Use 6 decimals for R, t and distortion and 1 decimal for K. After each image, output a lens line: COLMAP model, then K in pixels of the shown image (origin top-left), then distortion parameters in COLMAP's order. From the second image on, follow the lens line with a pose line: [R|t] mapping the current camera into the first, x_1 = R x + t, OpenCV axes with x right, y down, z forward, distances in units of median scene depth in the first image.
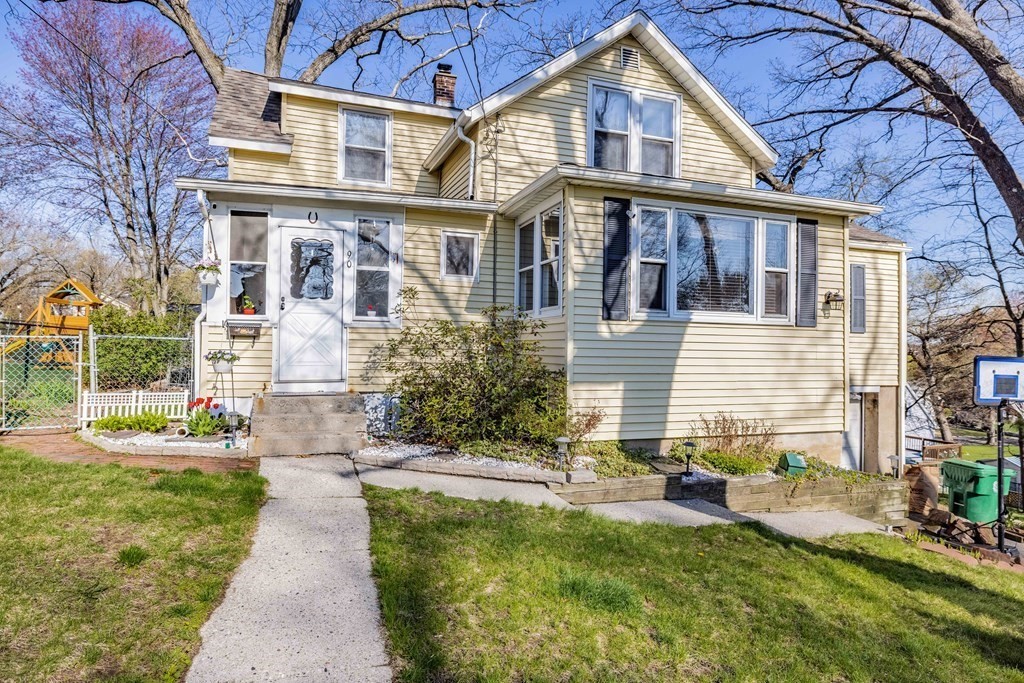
lens RADIAL K [[593.9, 0, 517.4], [0, 593.9, 343.1], [0, 0, 1]] dist [0.001203, 0.003409]
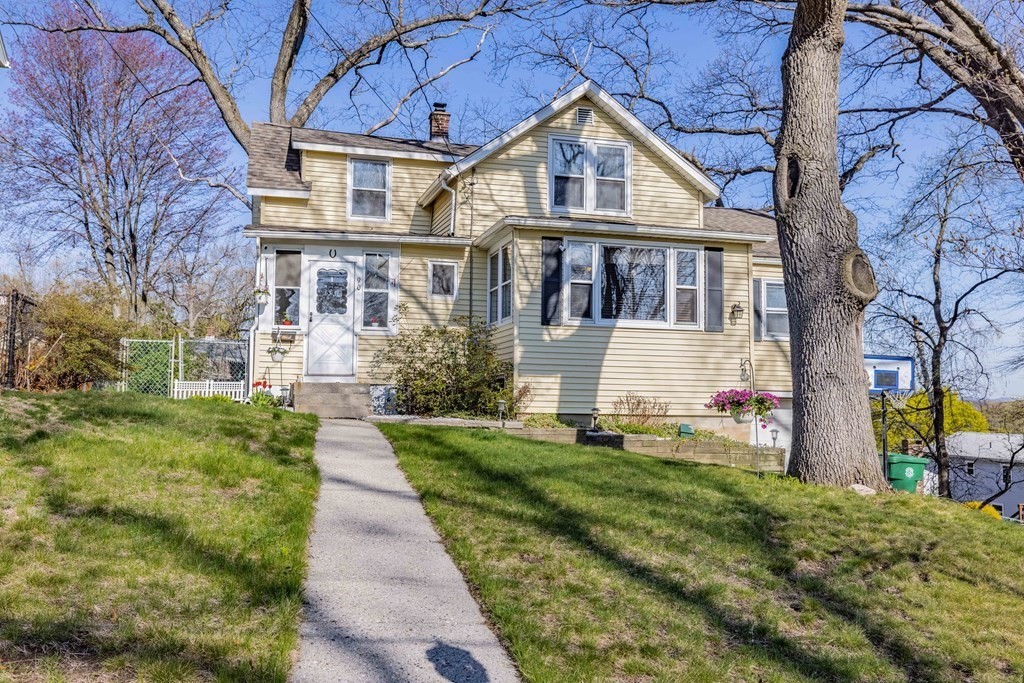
lens RADIAL K [[905.6, 0, 509.2], [0, 905.6, 345.3], [0, 0, 1]] dist [-0.010759, -0.016352]
pose [[0.996846, -0.009031, -0.078839, 0.196435], [0.003948, 0.997916, -0.064402, 0.119517], [0.079256, 0.063887, 0.994805, -0.916172]]
